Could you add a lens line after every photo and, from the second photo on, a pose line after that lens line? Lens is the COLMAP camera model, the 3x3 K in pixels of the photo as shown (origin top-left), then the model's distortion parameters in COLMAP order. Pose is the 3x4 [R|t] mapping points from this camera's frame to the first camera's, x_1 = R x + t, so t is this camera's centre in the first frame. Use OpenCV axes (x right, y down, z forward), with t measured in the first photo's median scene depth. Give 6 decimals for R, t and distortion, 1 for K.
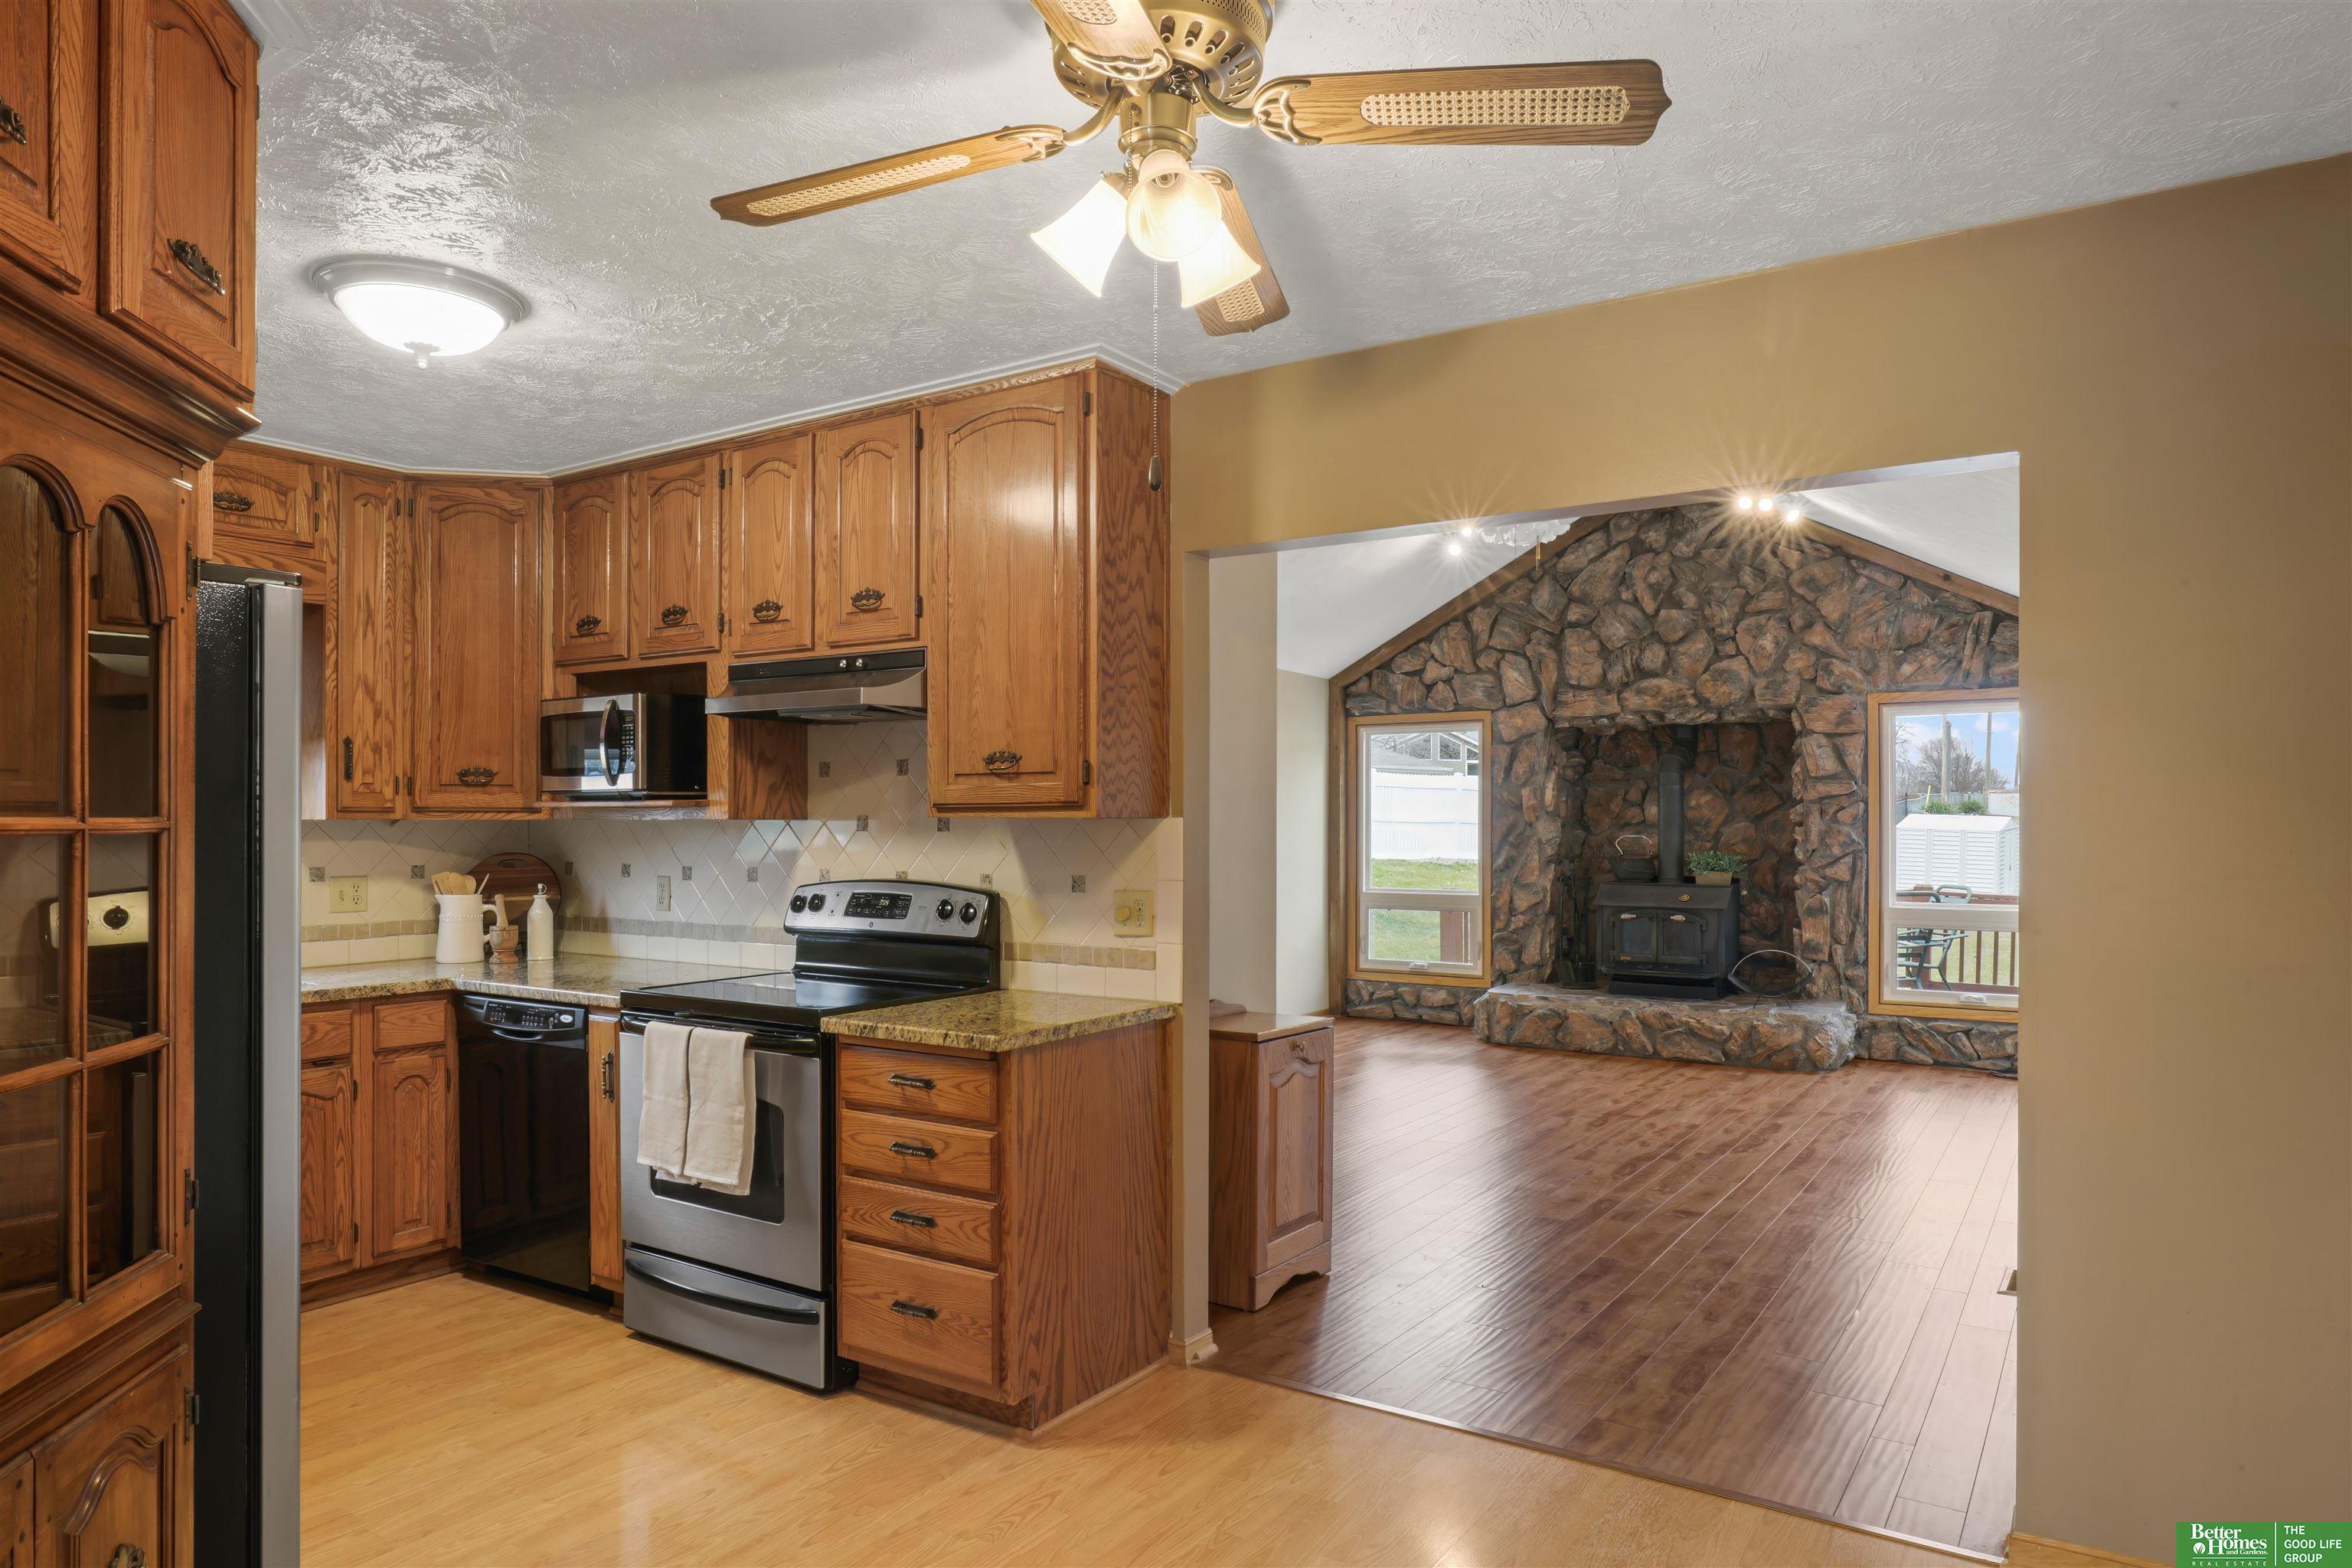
lens RADIAL K [[1451.6, 0, 1177.5], [0, 1451.6, 793.5], [0, 0, 1]] dist [-0.001221, 0.001335]
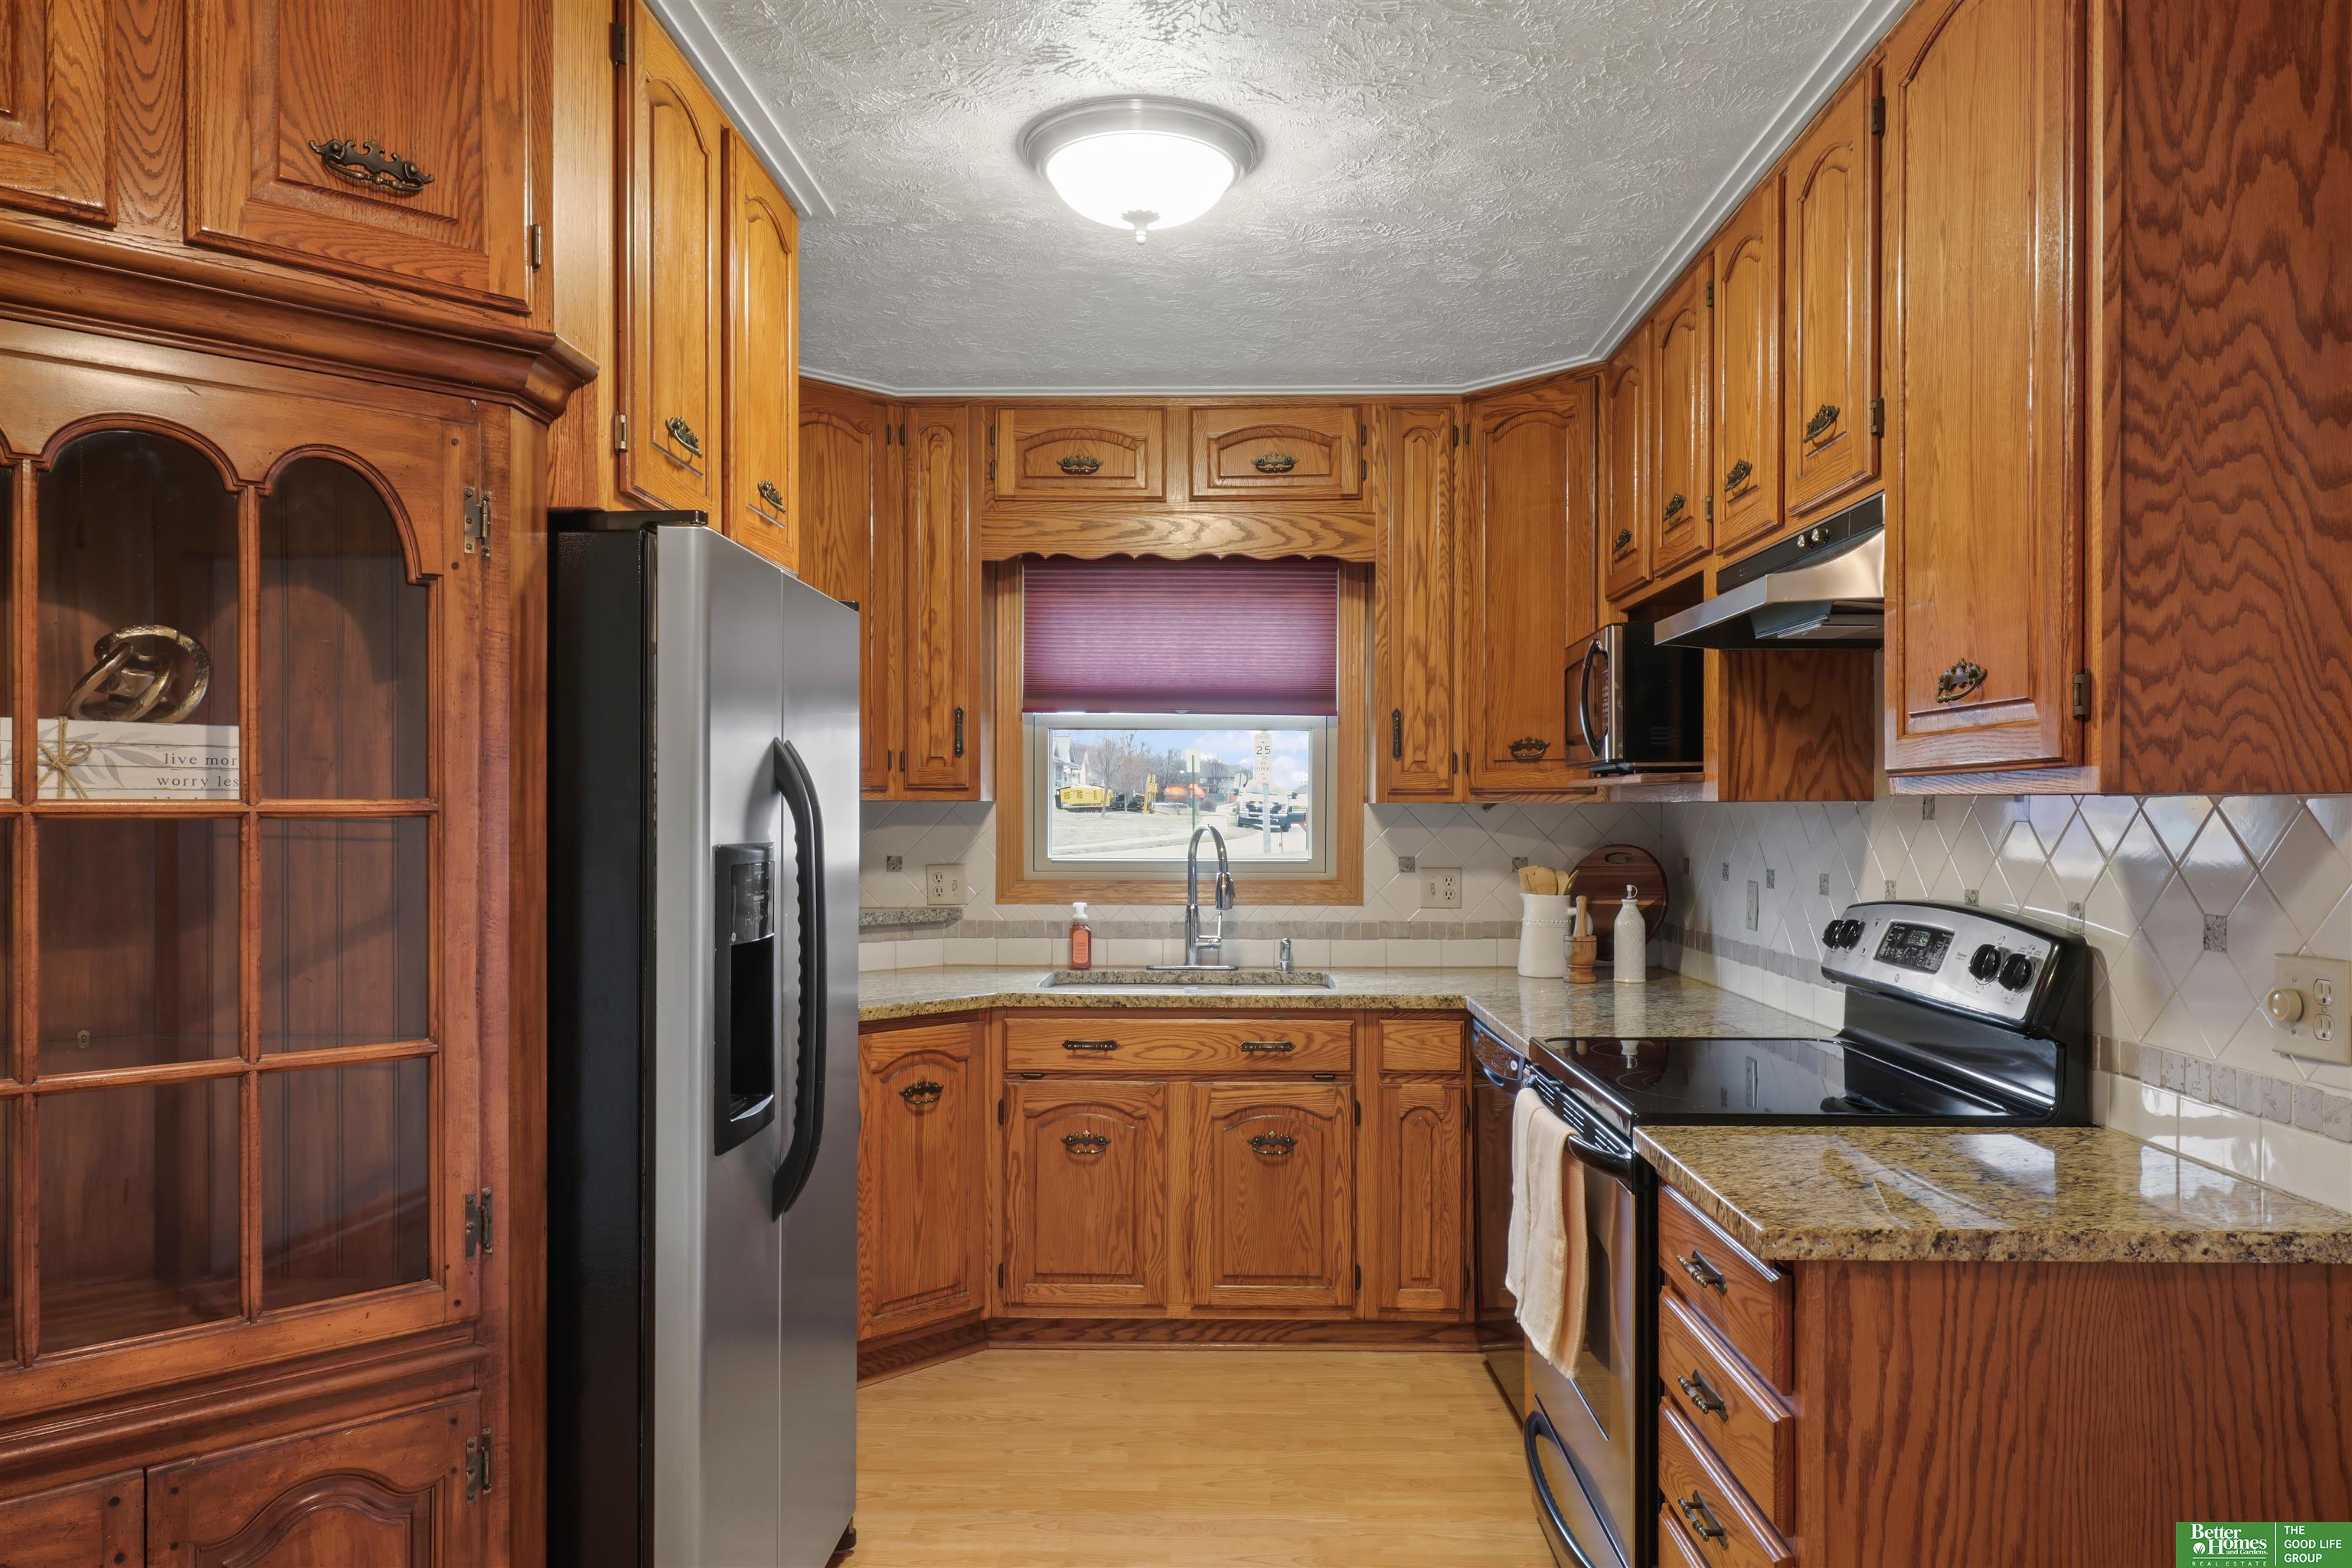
lens RADIAL K [[1569.6, 0, 1178.4], [0, 1569.6, 807.1], [0, 0, 1]] dist [-0.000712, 0.002831]
pose [[0.534729, -0.001115, -0.845023, 0.168150], [0.017490, 0.999800, 0.009749, 0.009187], [0.844842, -0.019993, 0.534642, 0.398961]]
